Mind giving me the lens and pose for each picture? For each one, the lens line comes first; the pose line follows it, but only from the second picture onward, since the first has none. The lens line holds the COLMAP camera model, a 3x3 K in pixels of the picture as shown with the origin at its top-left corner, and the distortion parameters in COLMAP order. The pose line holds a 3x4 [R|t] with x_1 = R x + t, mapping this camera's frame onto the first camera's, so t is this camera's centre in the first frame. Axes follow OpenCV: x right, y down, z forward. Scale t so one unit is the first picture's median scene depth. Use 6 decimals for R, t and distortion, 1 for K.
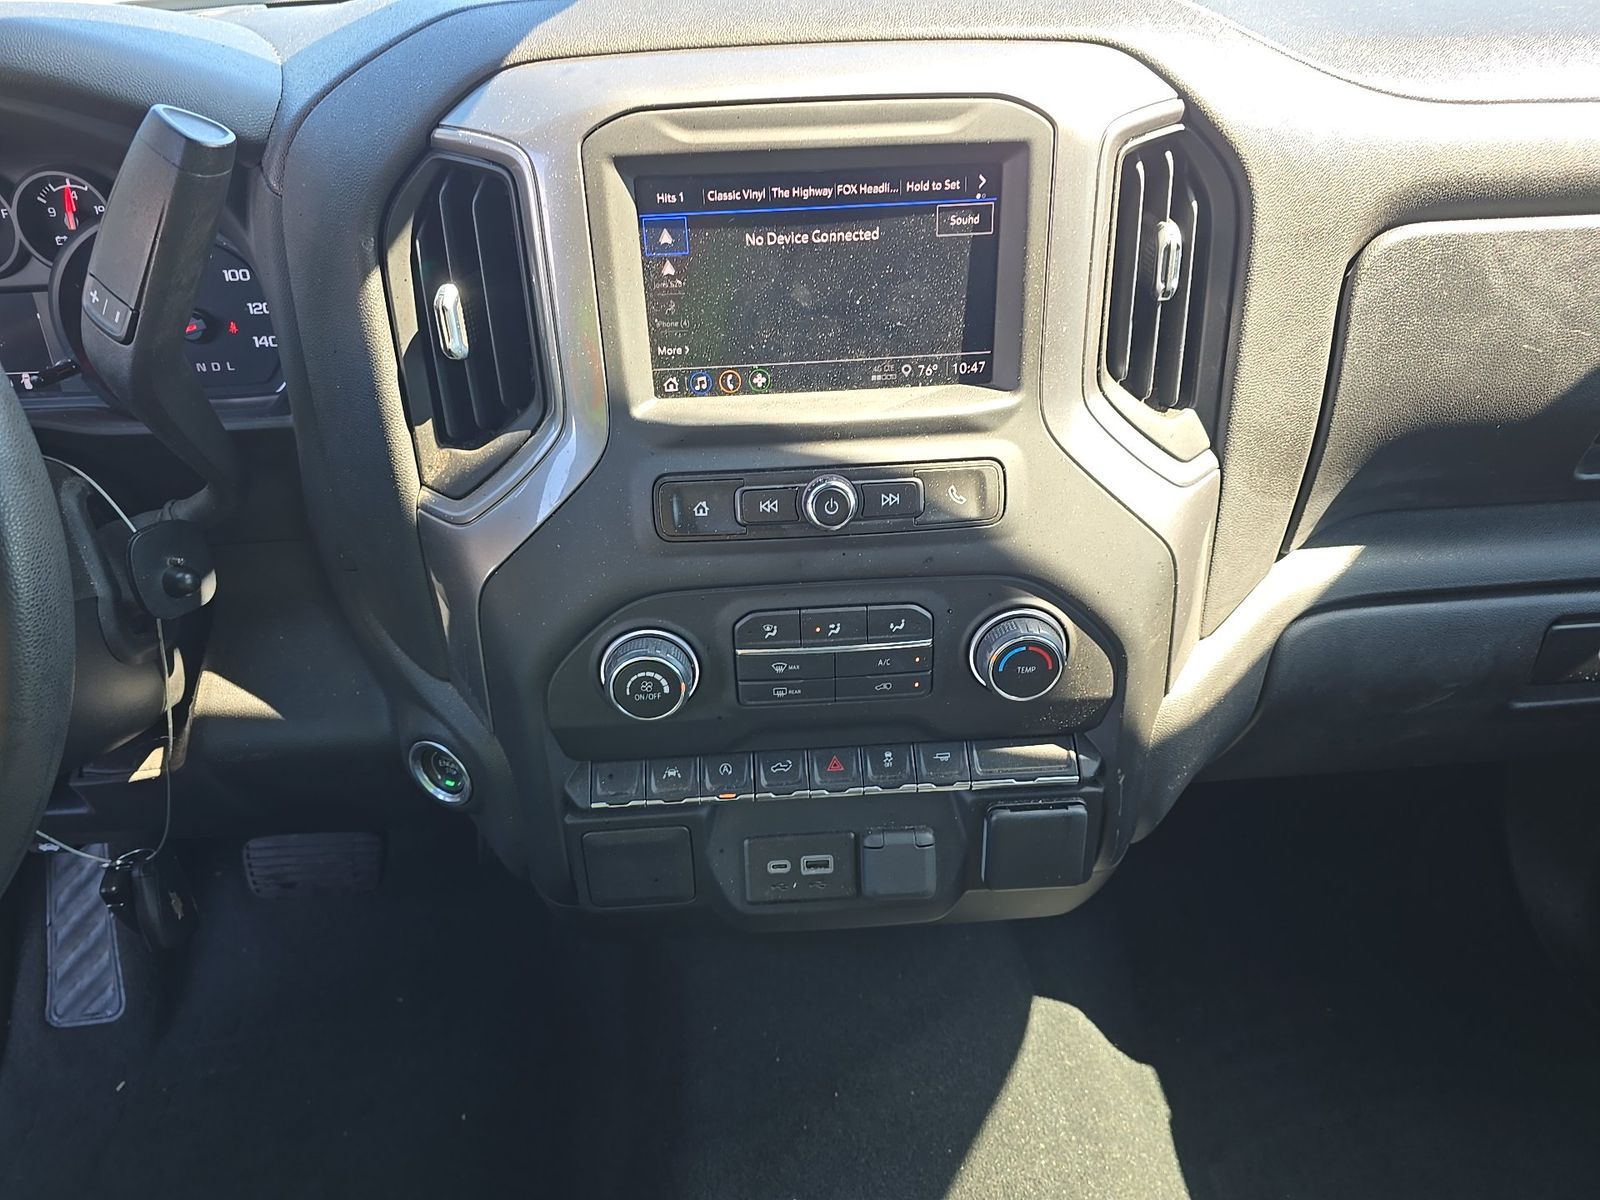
lens RADIAL K [[1068.7, 0, 802.8], [0, 1068.7, 593.7], [0, 0, 1]] dist [-0.002854, -0.006006]
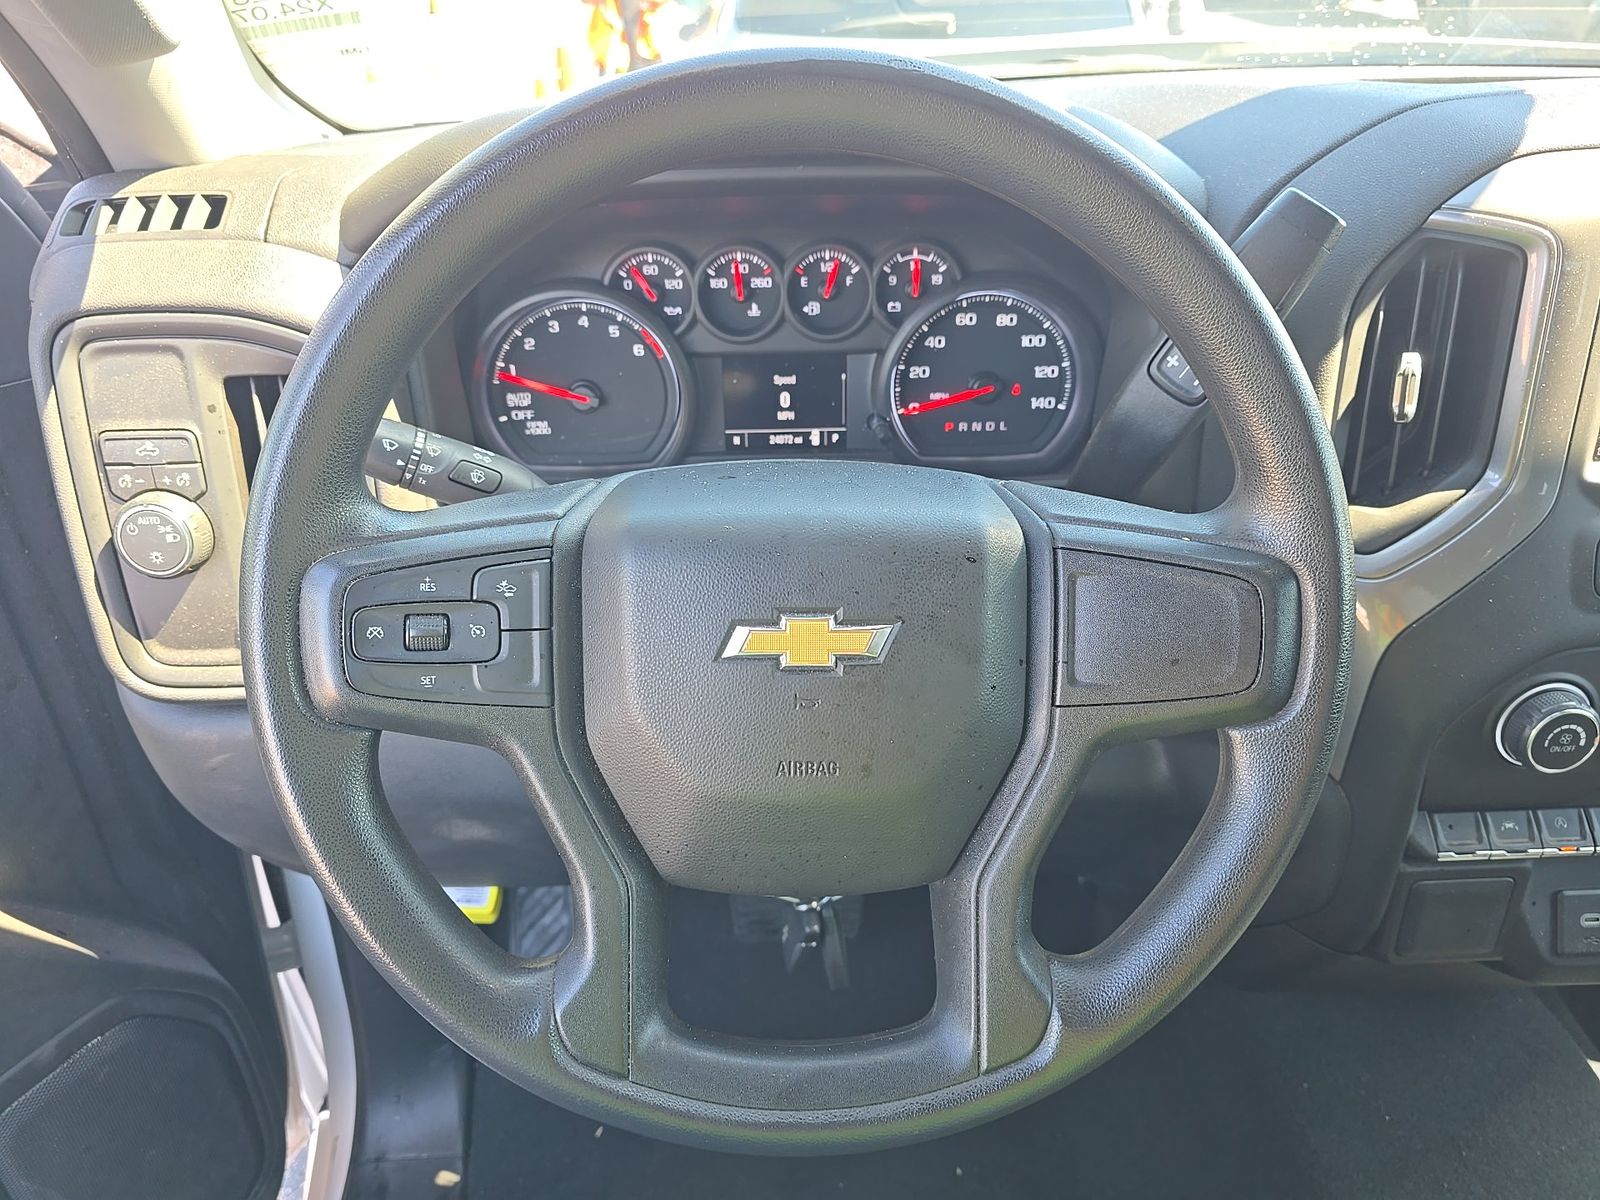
lens RADIAL K [[1068.7, 0, 799.2], [0, 1068.7, 606.3], [0, 0, 1]] dist [-0.002854, -0.006006]
pose [[0.998555, 0.027321, -0.046278, -0.759088], [-0.029827, 0.998077, -0.054340, 0.033121], [0.044704, 0.055642, 0.997449, -0.065849]]
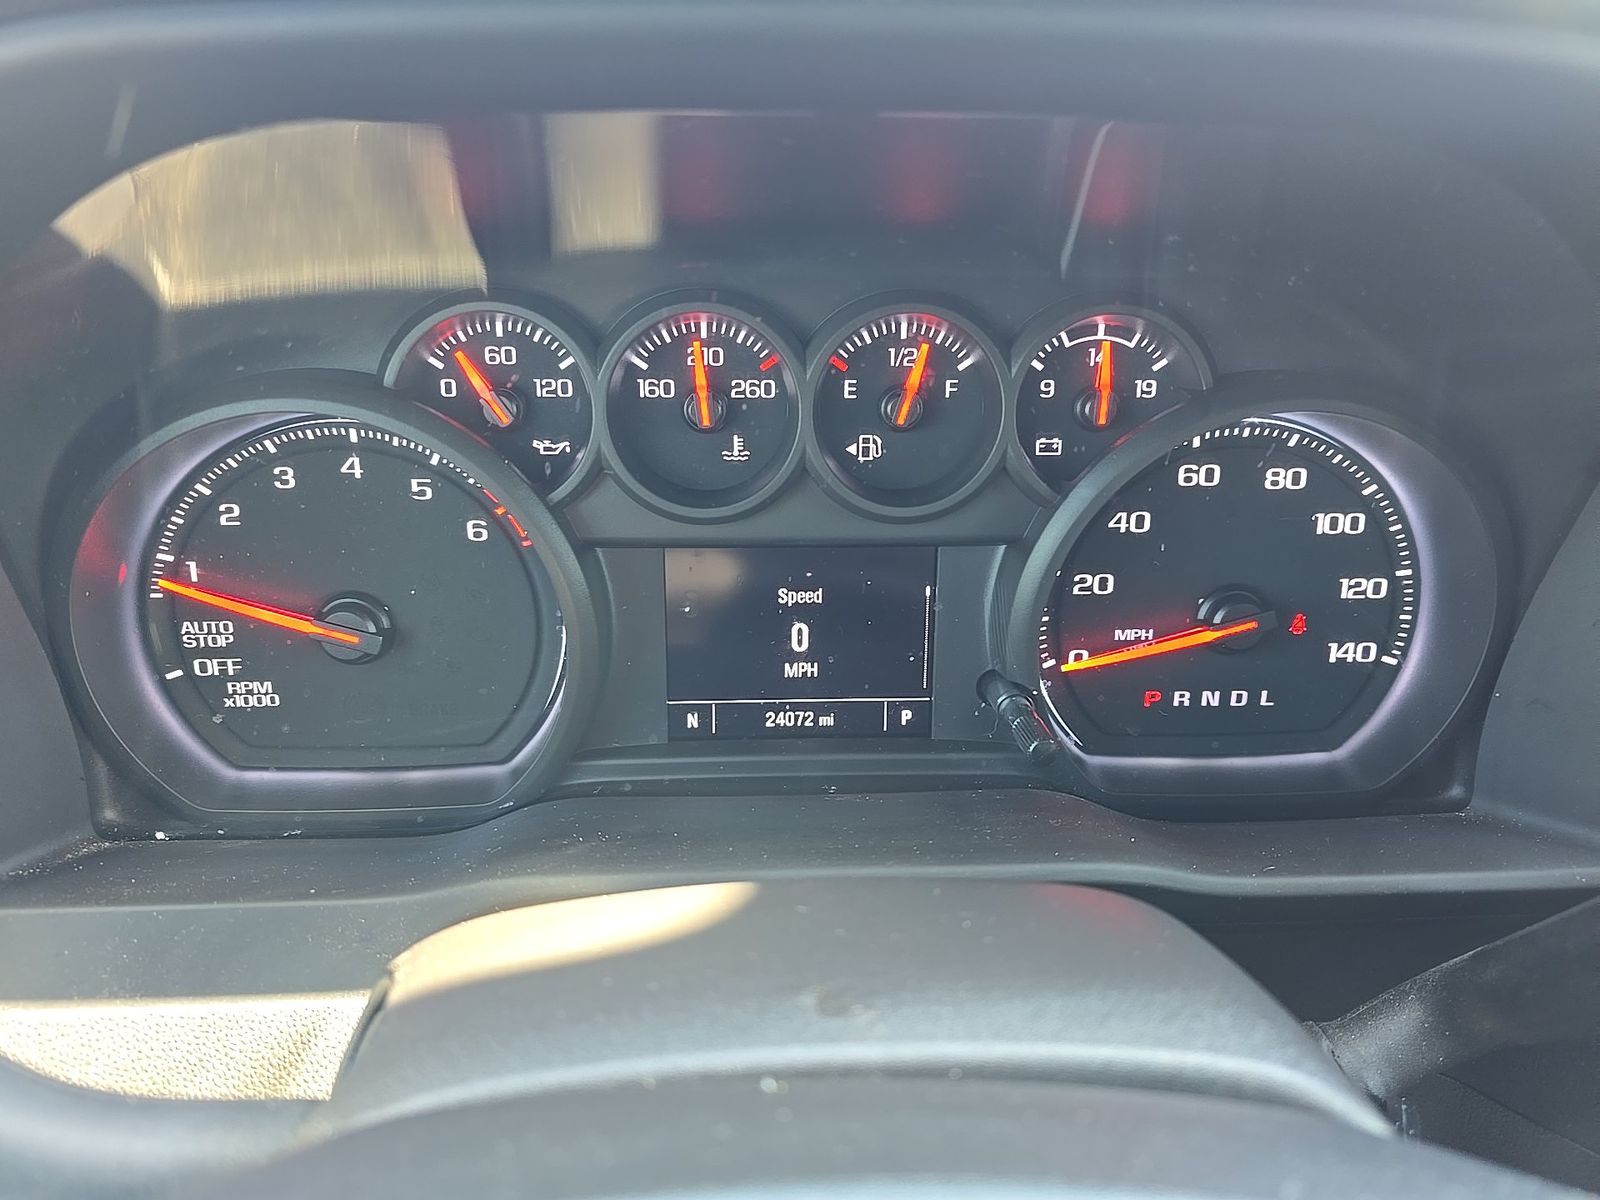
lens RADIAL K [[1068.7, 0, 798.9], [0, 1068.7, 598.2], [0, 0, 1]] dist [-0.002854, -0.006006]
pose [[0.998890, 0.035464, -0.031017, -0.819217], [-0.040350, 0.983810, -0.174614, -0.180965], [0.024322, 0.175672, 0.984148, 0.552325]]
